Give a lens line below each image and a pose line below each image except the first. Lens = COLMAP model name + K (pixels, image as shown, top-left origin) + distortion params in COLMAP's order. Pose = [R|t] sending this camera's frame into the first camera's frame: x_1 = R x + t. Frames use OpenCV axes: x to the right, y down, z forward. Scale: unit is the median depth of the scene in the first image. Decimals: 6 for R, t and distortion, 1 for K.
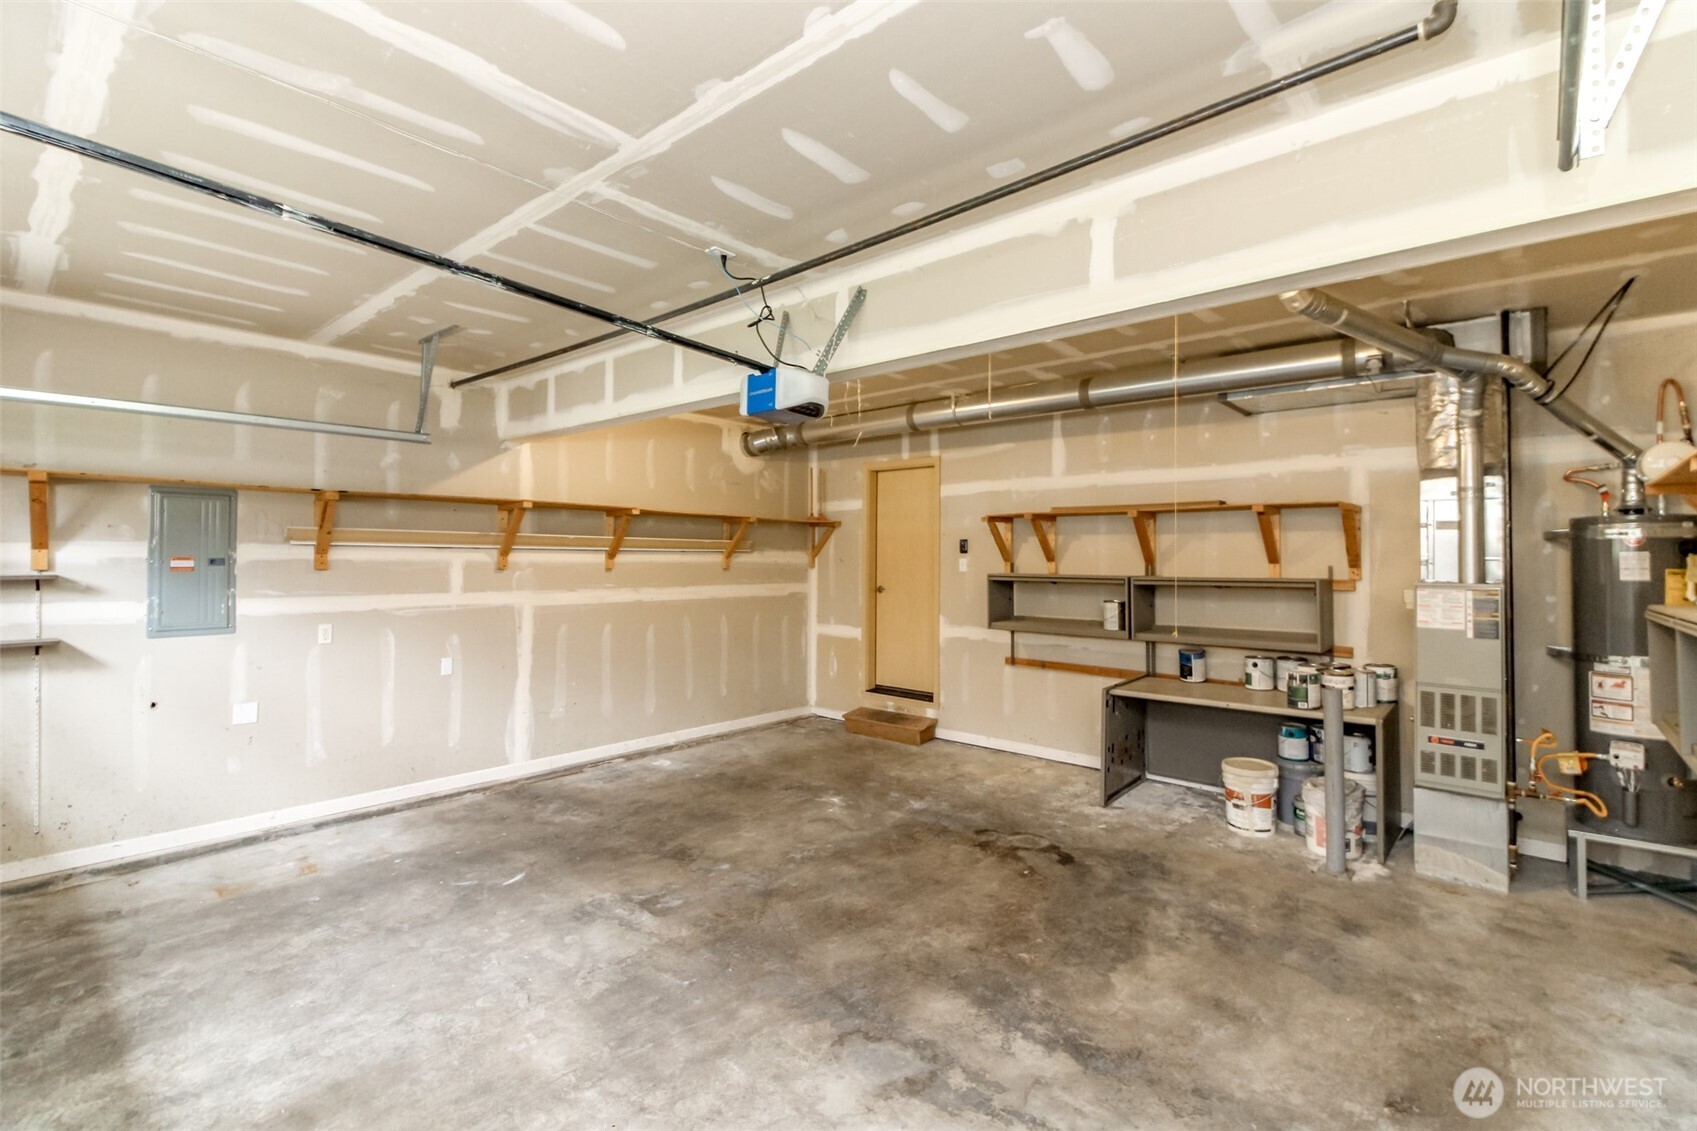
lens RADIAL K [[774.0, 0, 849.3], [0, 774.0, 557.9], [0, 0, 1]] dist [0.005117, -0.005161]
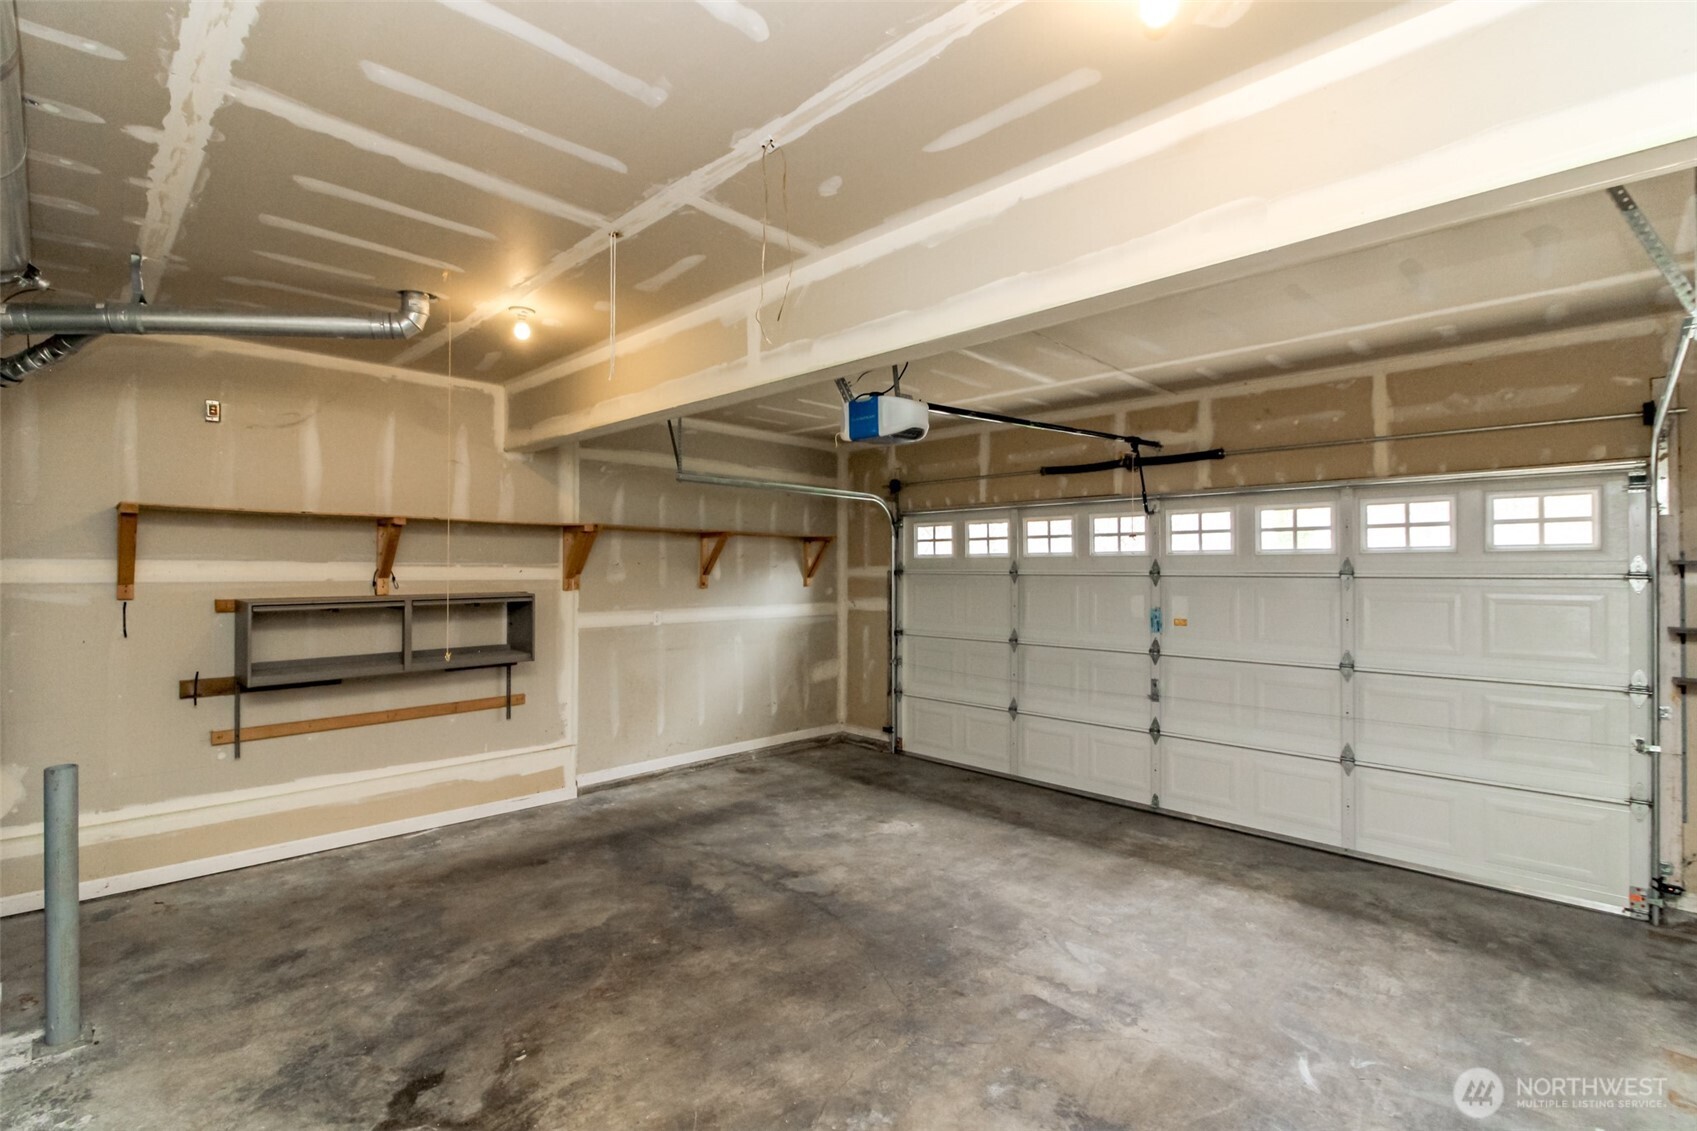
lens RADIAL K [[774.0, 0, 847.1], [0, 774.0, 565.3], [0, 0, 1]] dist [0.005117, -0.005161]
pose [[-0.998390, -0.008413, 0.056103, -0.094847], [-0.008819, 0.999937, -0.007002, -0.005560], [-0.056041, -0.007485, -0.998400, 2.016465]]
